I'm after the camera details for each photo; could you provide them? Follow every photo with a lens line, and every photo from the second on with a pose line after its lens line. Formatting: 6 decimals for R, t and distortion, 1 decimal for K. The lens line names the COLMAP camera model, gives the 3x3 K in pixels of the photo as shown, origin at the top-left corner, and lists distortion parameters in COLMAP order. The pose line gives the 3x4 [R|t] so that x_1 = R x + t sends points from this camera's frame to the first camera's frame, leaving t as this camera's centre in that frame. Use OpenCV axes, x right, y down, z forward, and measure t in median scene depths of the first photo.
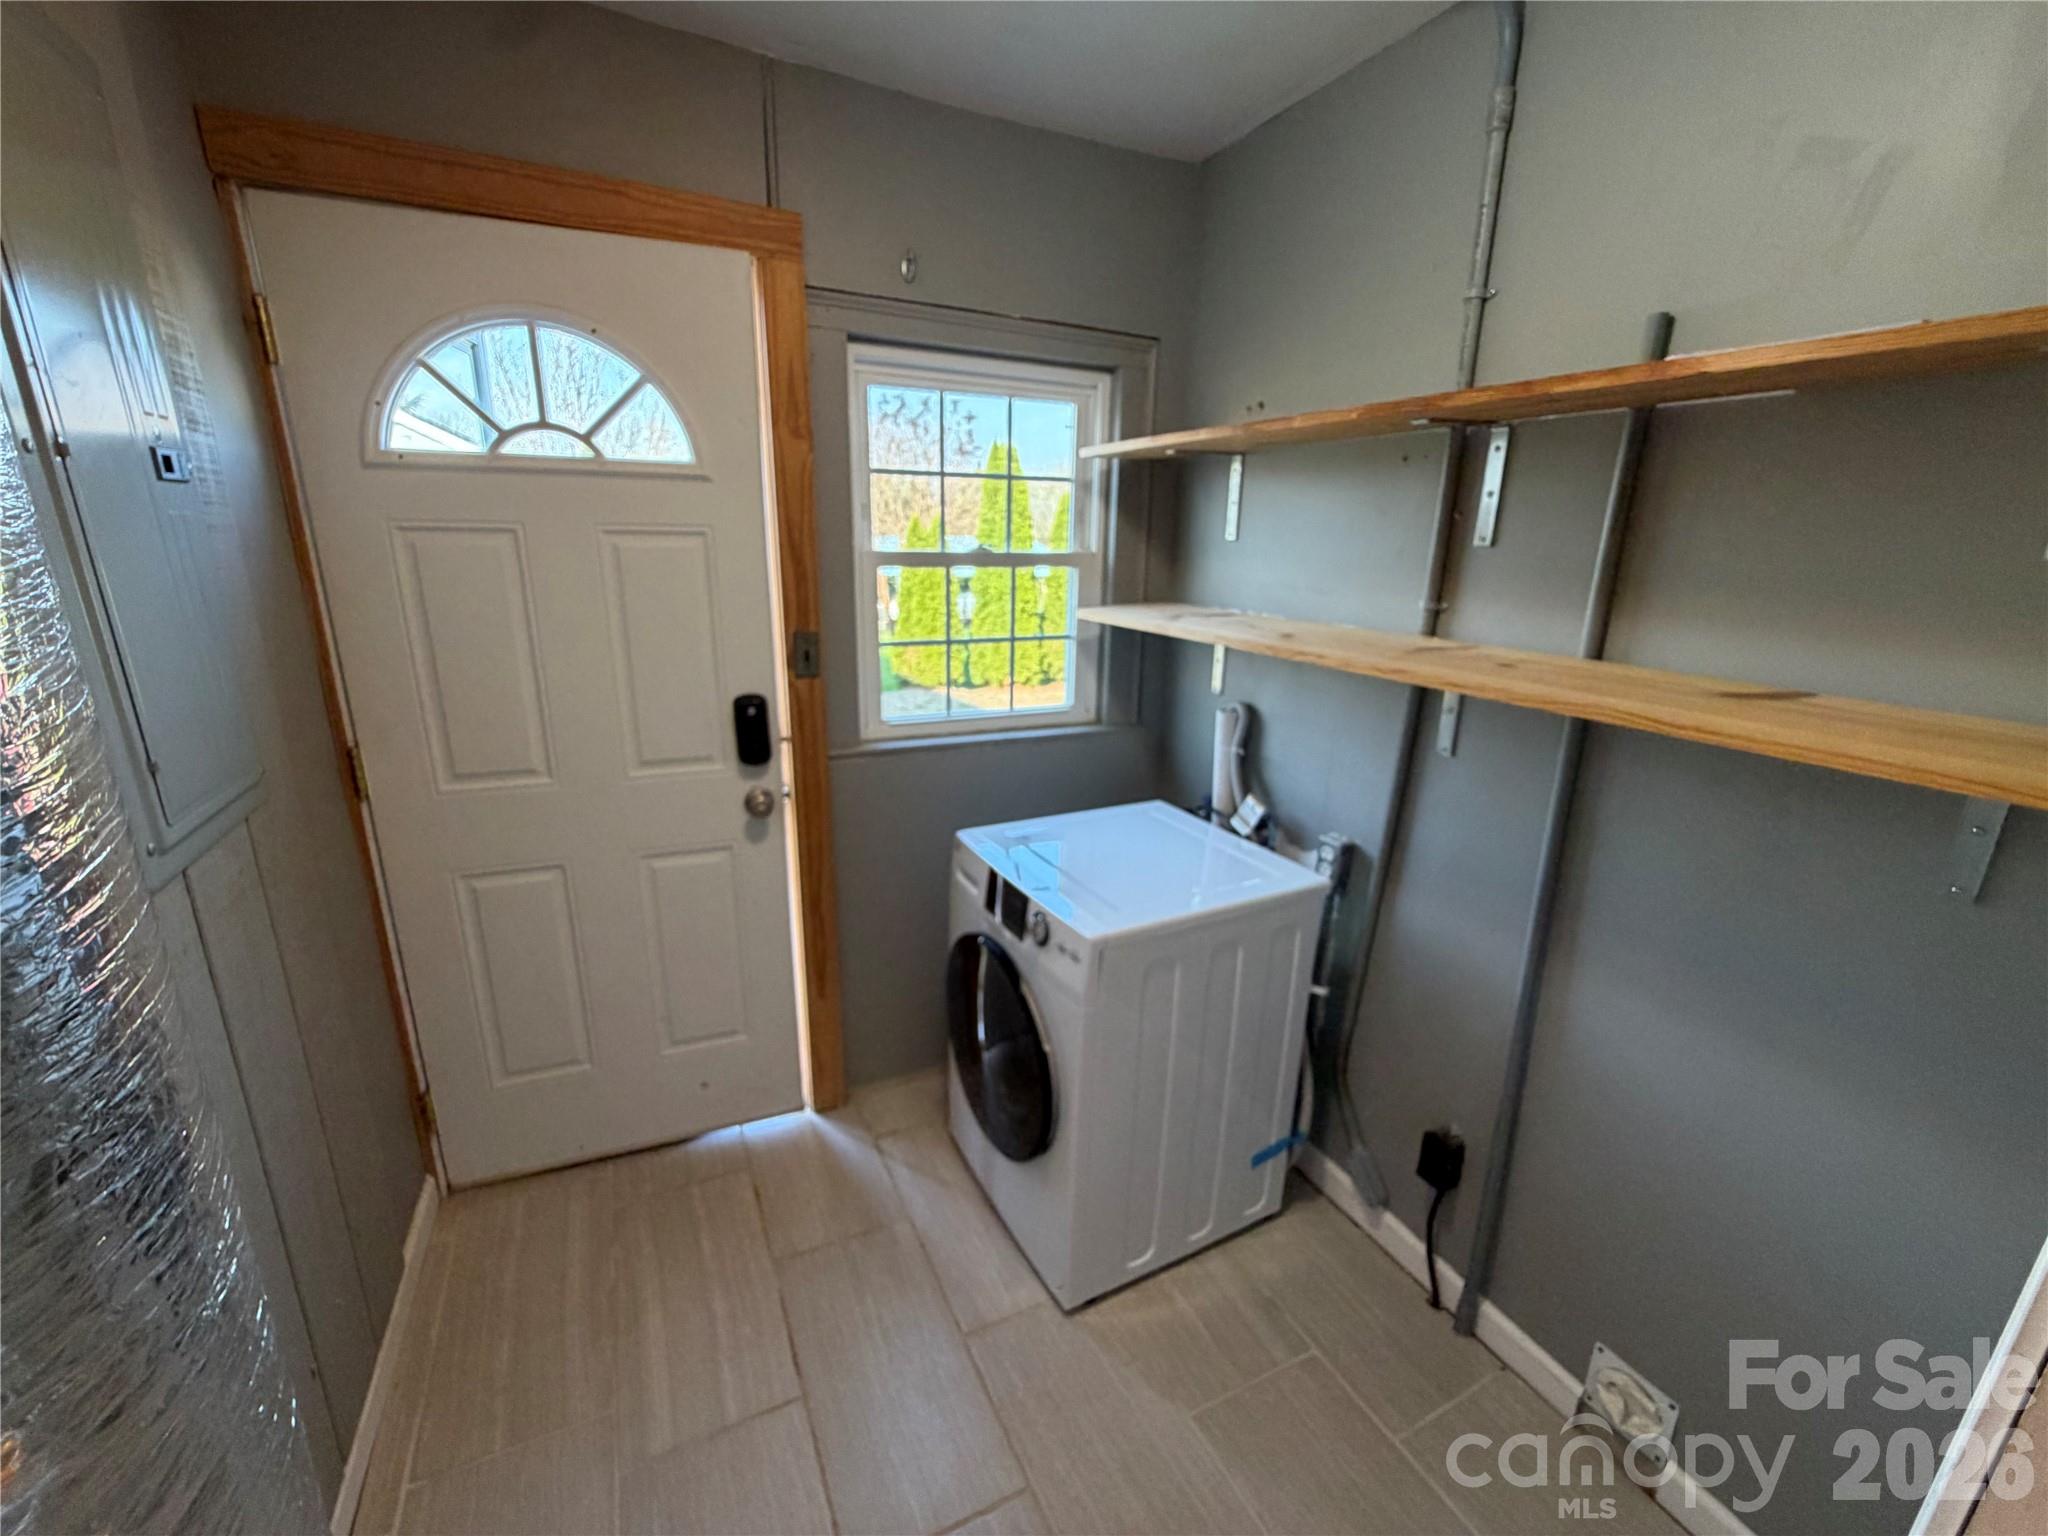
lens RADIAL K [[812.8, 0, 1017.0], [0, 812.8, 767.5], [0, 0, 1]] dist [-0.002080, -0.000074]
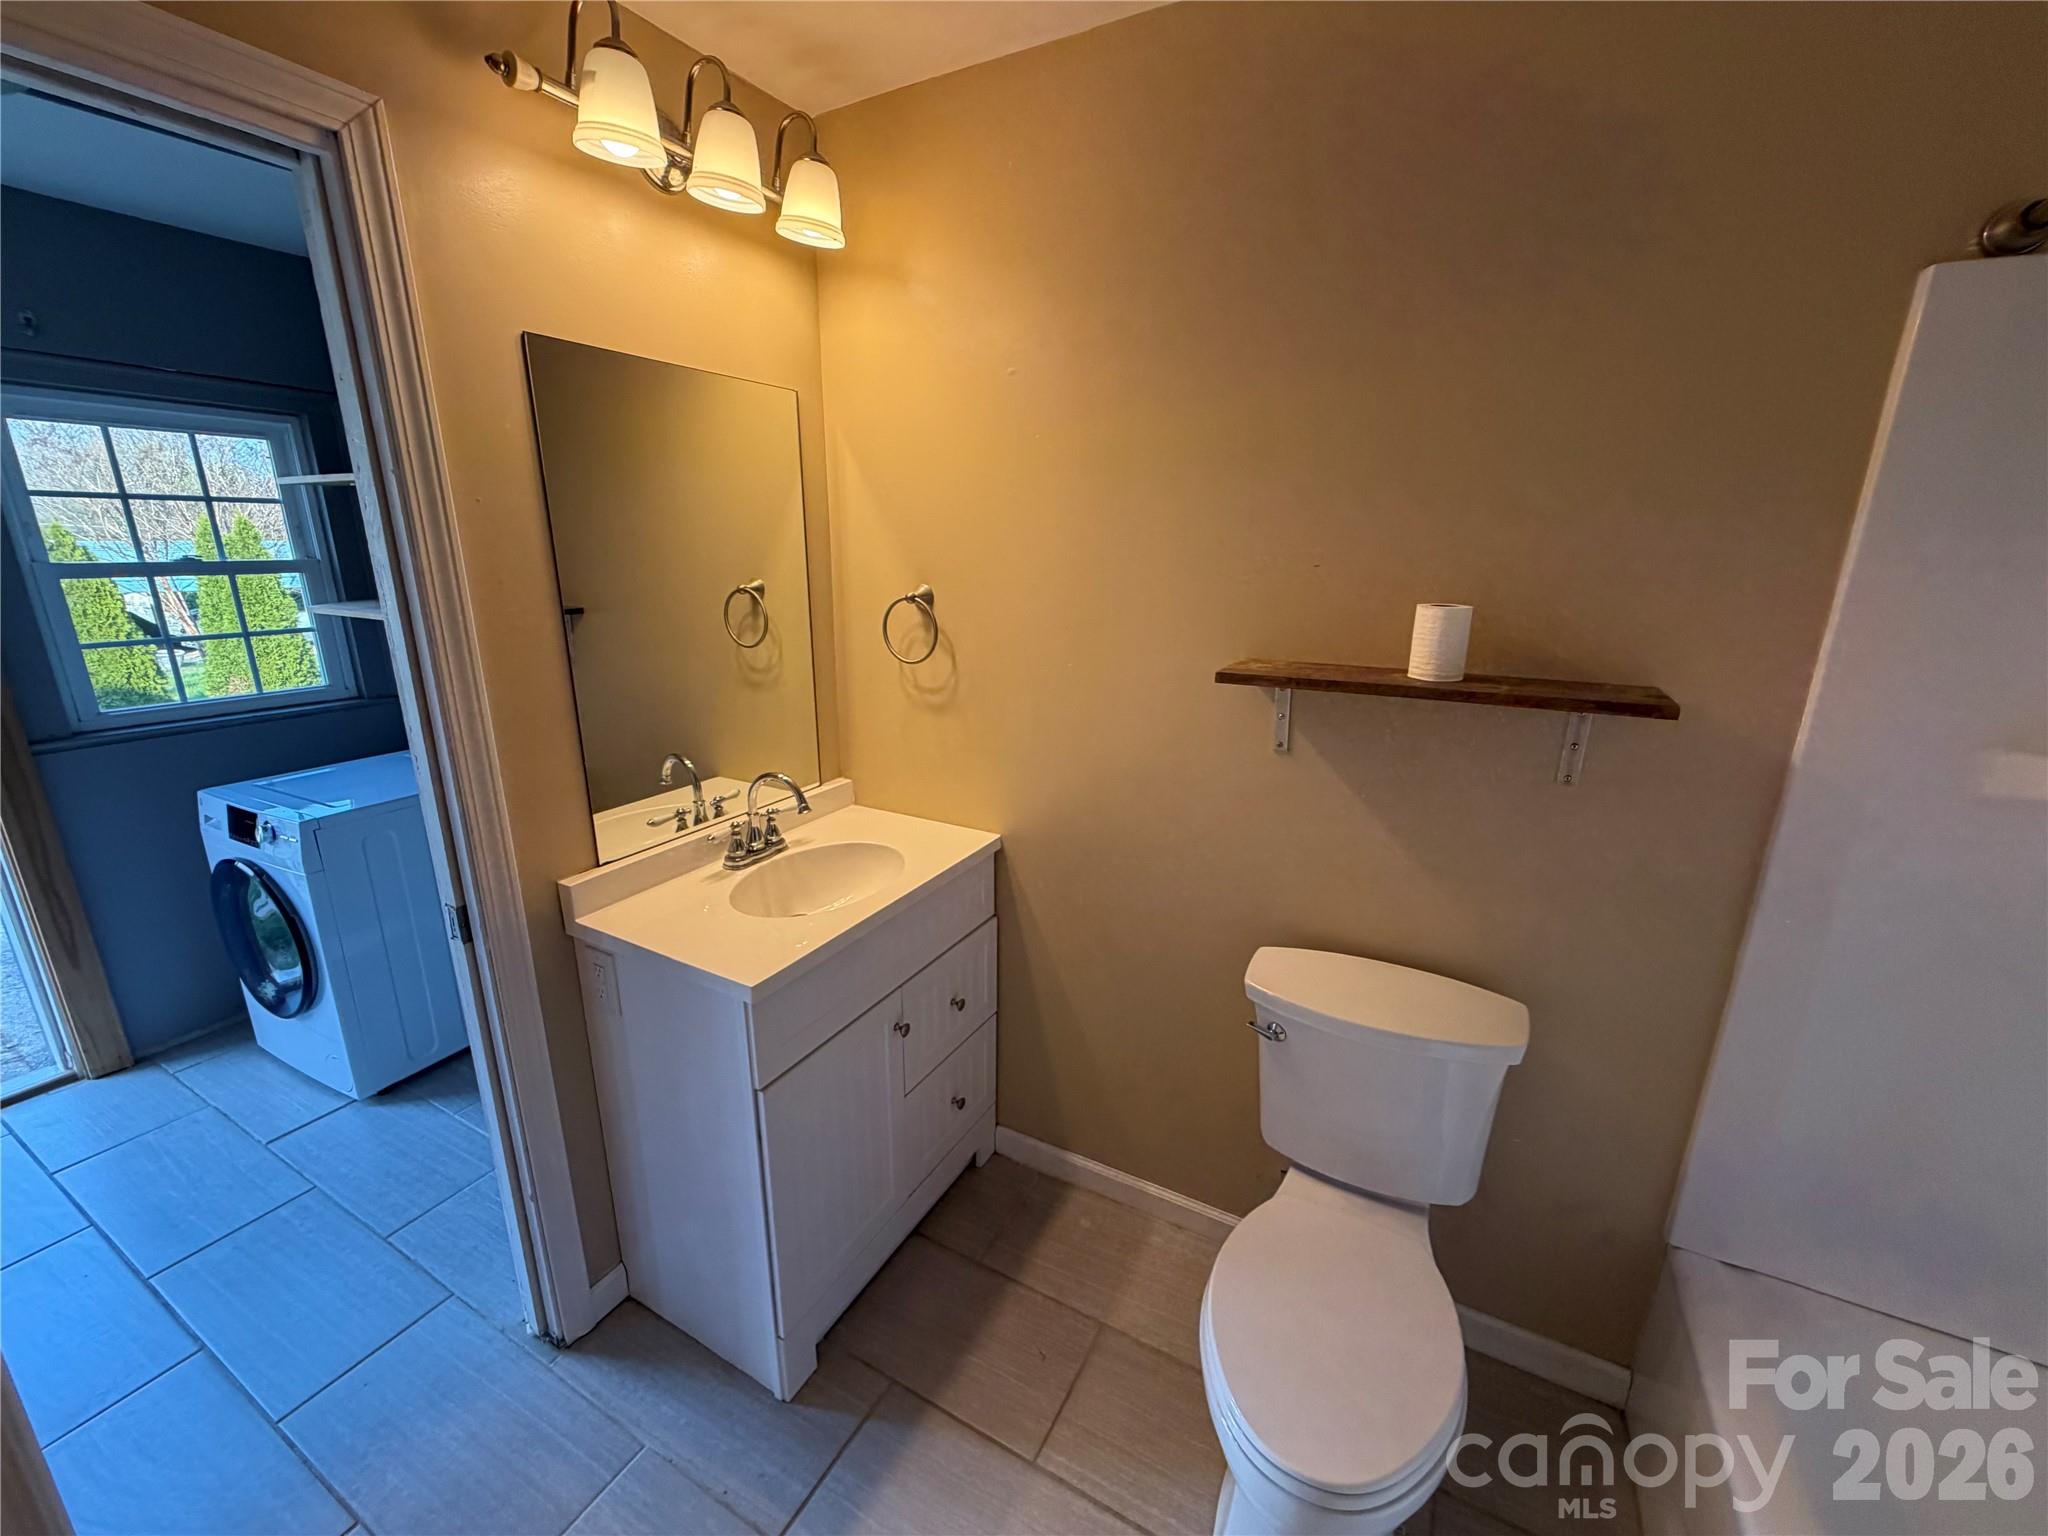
lens RADIAL K [[812.8, 0, 1030.2], [0, 812.8, 774.5], [0, 0, 1]] dist [-0.002080, -0.000074]
pose [[0.808784, -0.159892, 0.565952, 0.226815], [0.157569, 0.986063, 0.053405, 0.168405], [-0.566604, 0.045984, 0.822706, -0.646763]]
